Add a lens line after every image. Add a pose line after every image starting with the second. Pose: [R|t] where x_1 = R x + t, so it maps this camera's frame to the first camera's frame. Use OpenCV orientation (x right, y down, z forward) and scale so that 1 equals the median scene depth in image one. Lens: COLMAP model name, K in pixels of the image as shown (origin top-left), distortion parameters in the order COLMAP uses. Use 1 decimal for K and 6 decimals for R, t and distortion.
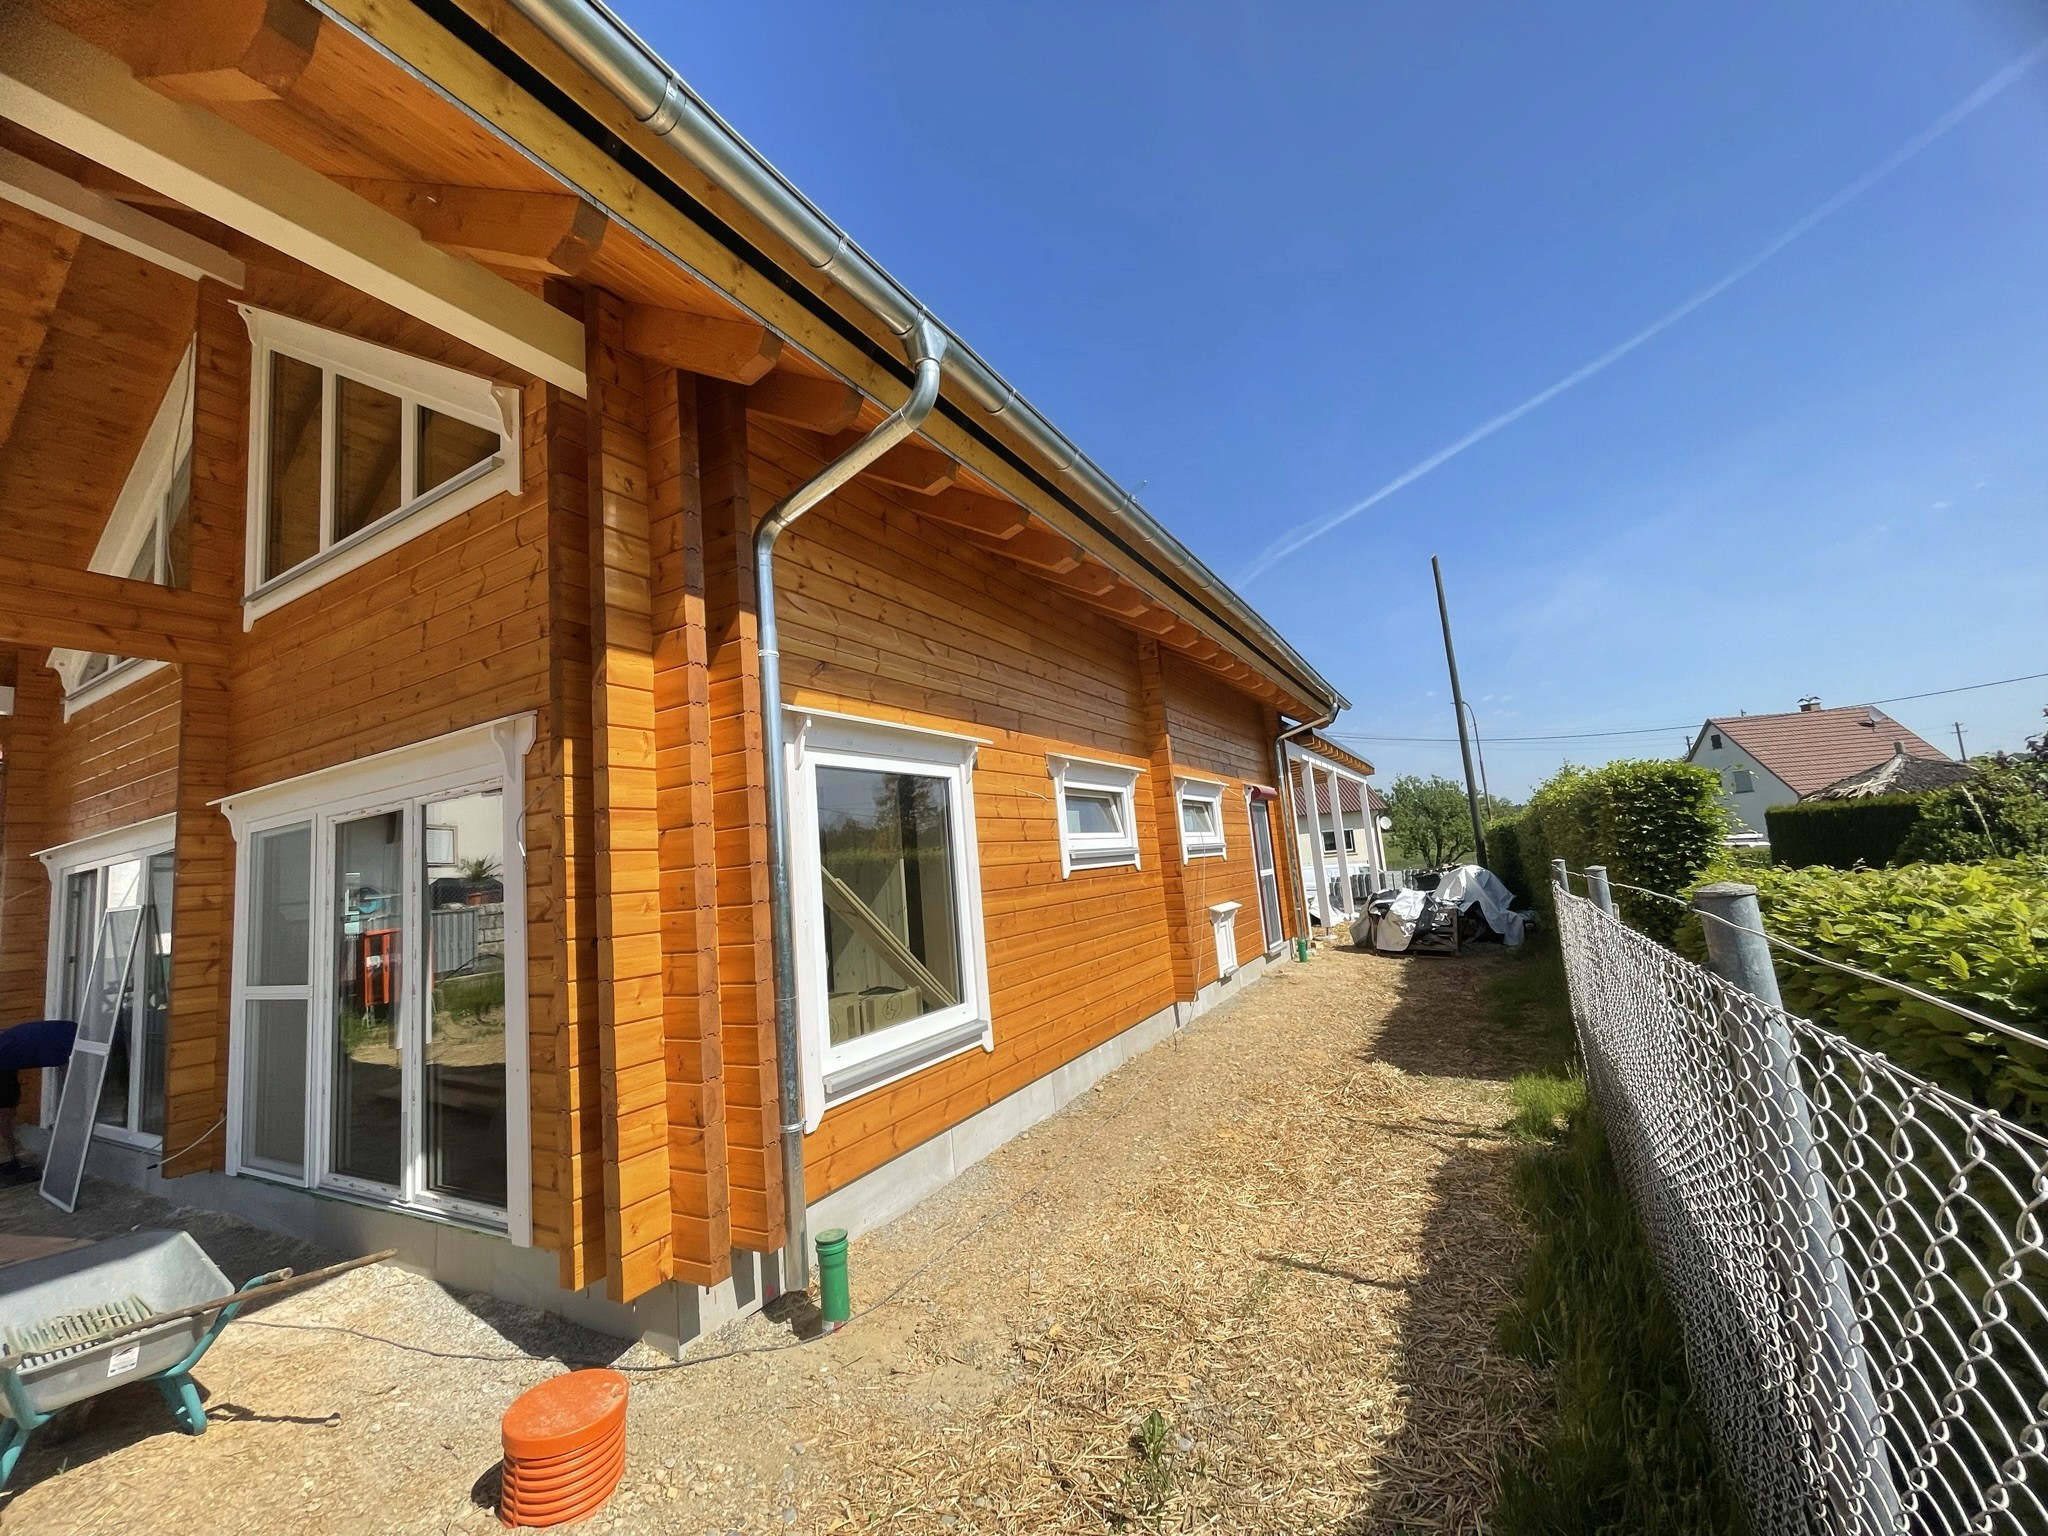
lens RADIAL K [[828.5, 0, 1019.0], [0, 828.5, 771.6], [0, 0, 1]] dist [-0.003182, -0.000059]
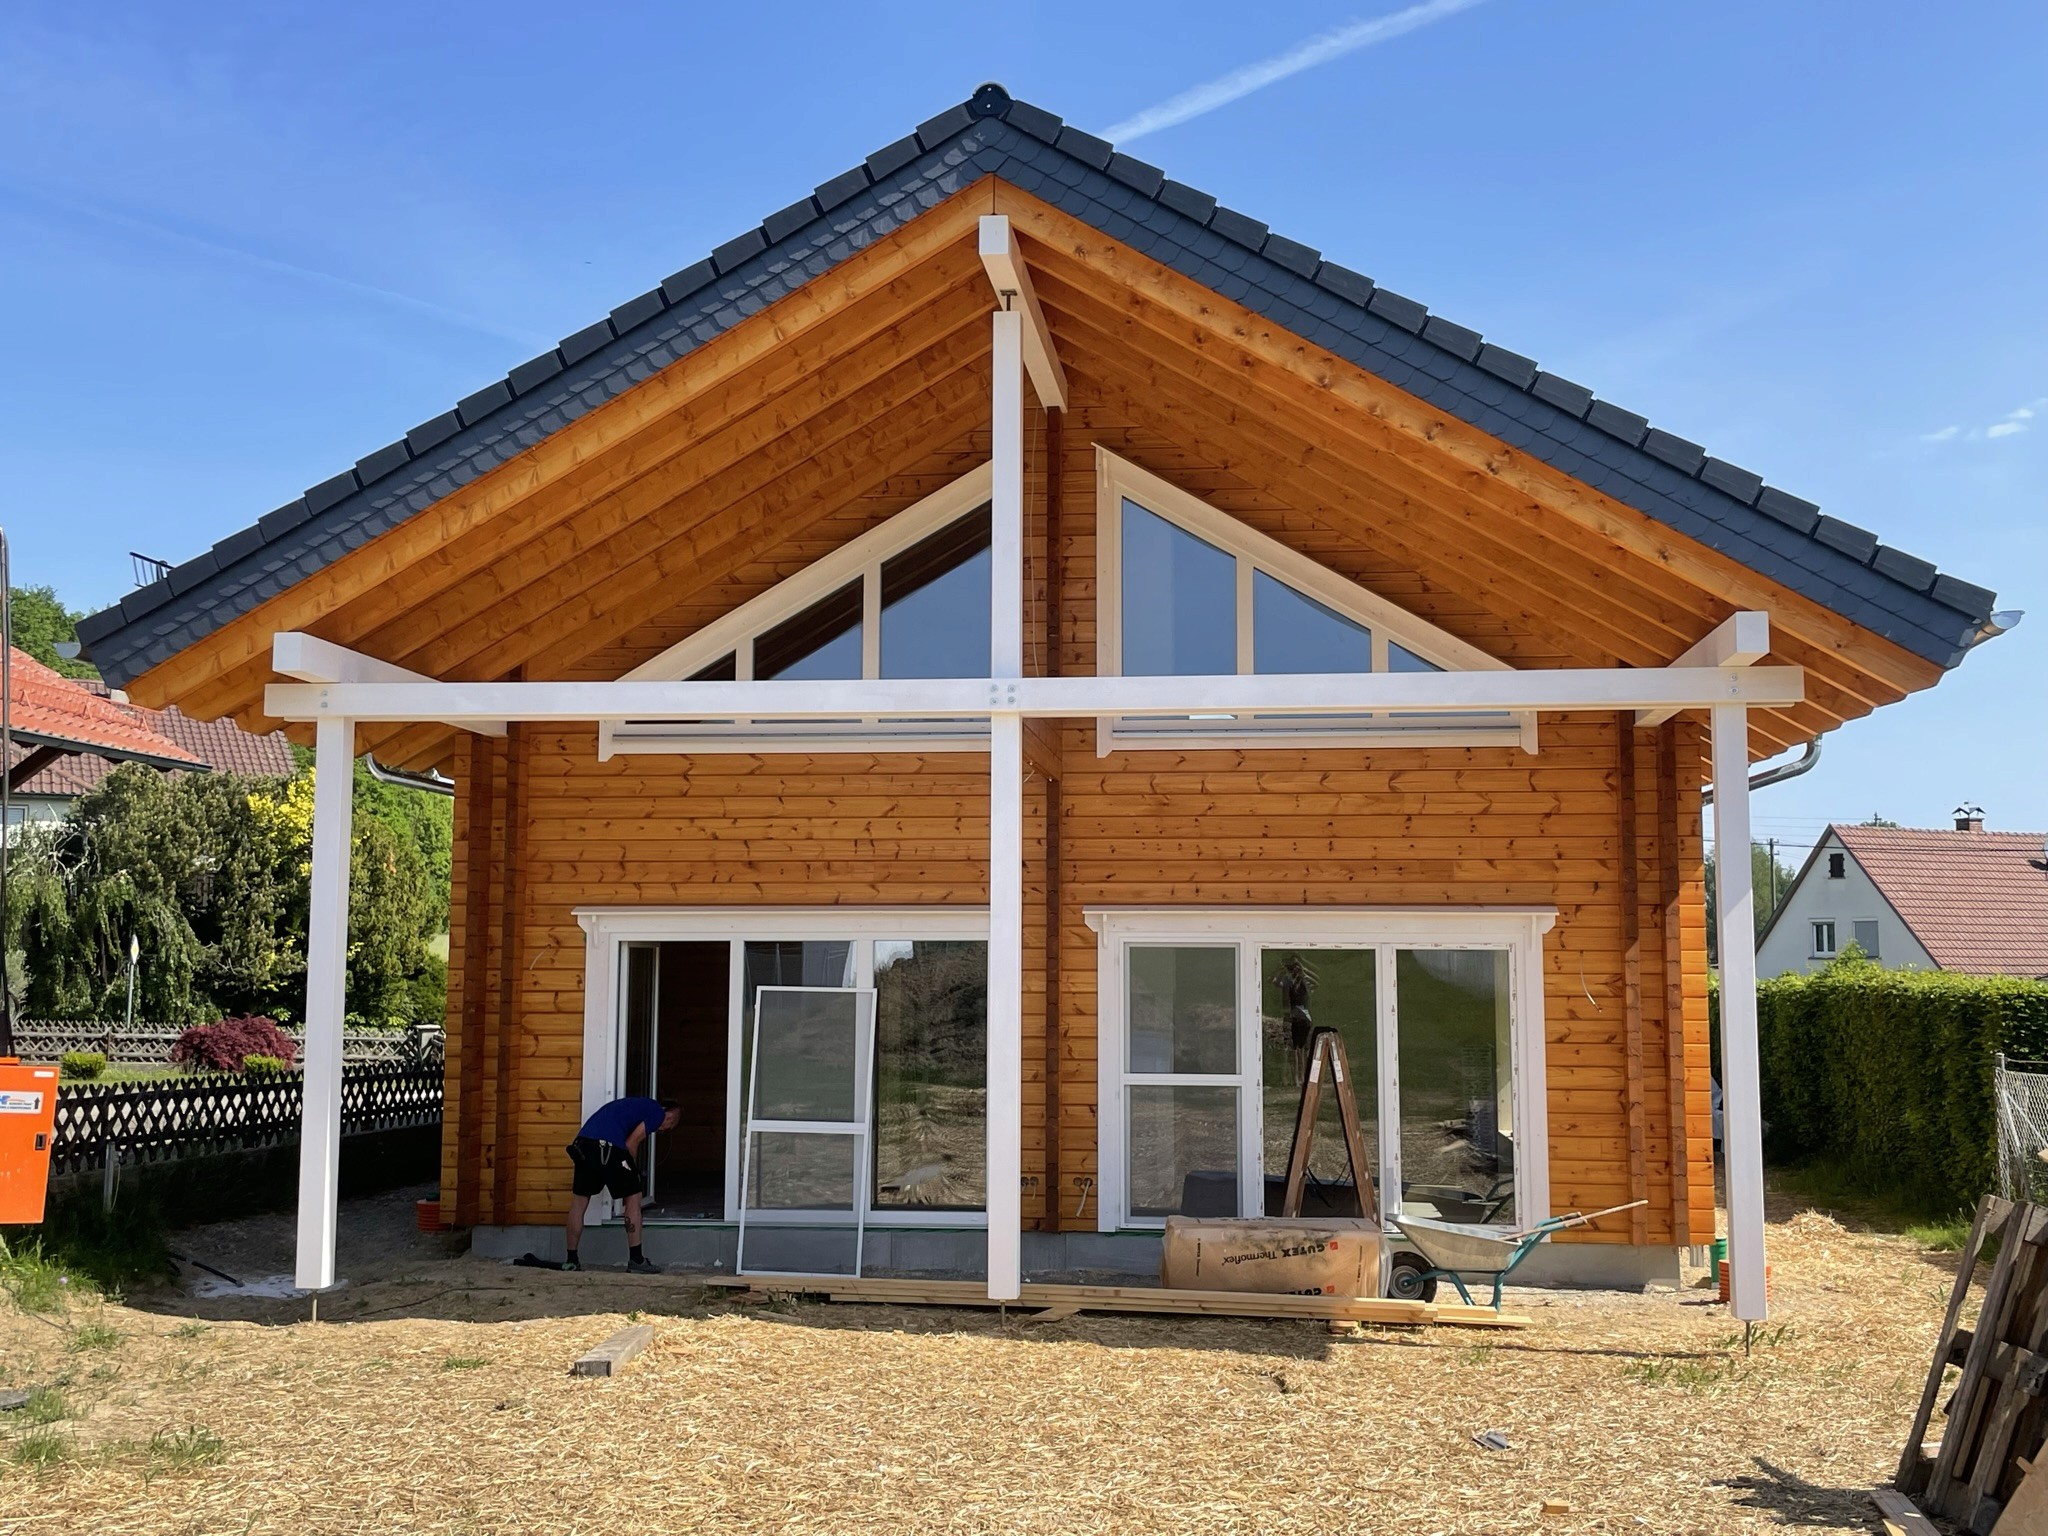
lens RADIAL K [[2145.3, 0, 1024.9], [0, 2145.3, 764.5], [0, 0, 1]] dist [-0.002048, 0.000000]
pose [[0.923443, 0.125721, 0.362557, -1.959206], [-0.129135, 0.991515, -0.014910, -0.098180], [-0.361355, -0.033051, 0.931843, -1.560534]]
